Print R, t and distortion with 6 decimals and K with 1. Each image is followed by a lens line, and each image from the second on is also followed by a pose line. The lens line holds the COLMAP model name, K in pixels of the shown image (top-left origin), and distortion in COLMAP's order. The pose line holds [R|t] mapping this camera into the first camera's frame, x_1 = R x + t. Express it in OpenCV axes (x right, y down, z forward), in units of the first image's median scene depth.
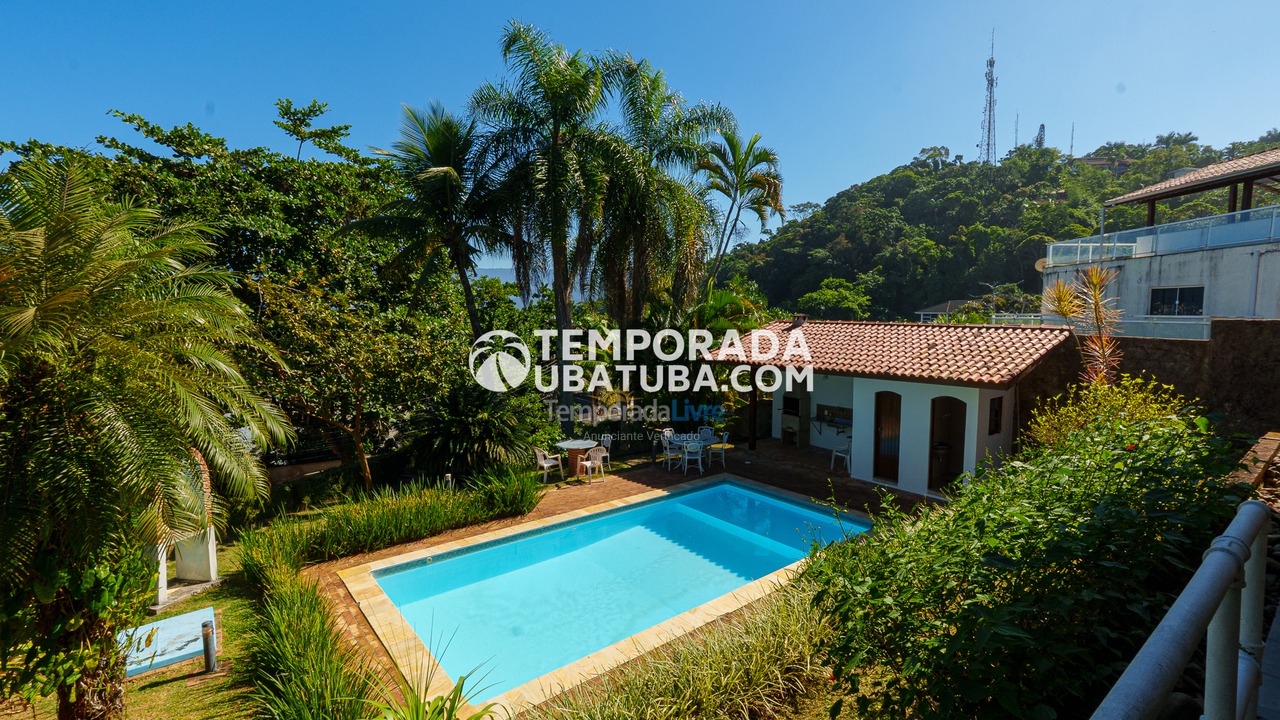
lens RADIAL K [[582.1, 0, 648.6], [0, 582.1, 362.3], [0, 0, 1]] dist [-0.007844, 0.000790]
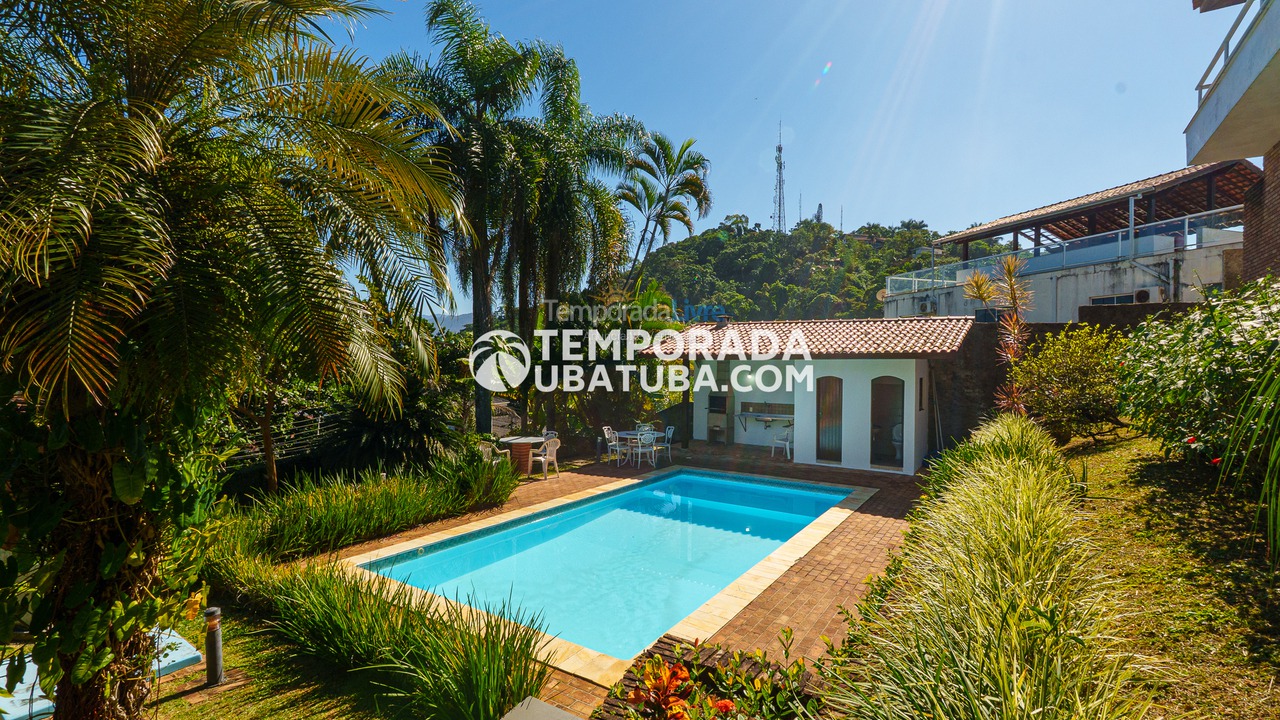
lens RADIAL K [[582.1, 0, 648.6], [0, 582.1, 363.3], [0, 0, 1]] dist [-0.007844, 0.000790]
pose [[0.950740, 0.011196, 0.309787, -0.156567], [0.015509, 0.996378, -0.083605, 0.072178], [-0.309601, 0.084291, 0.947123, 0.054331]]
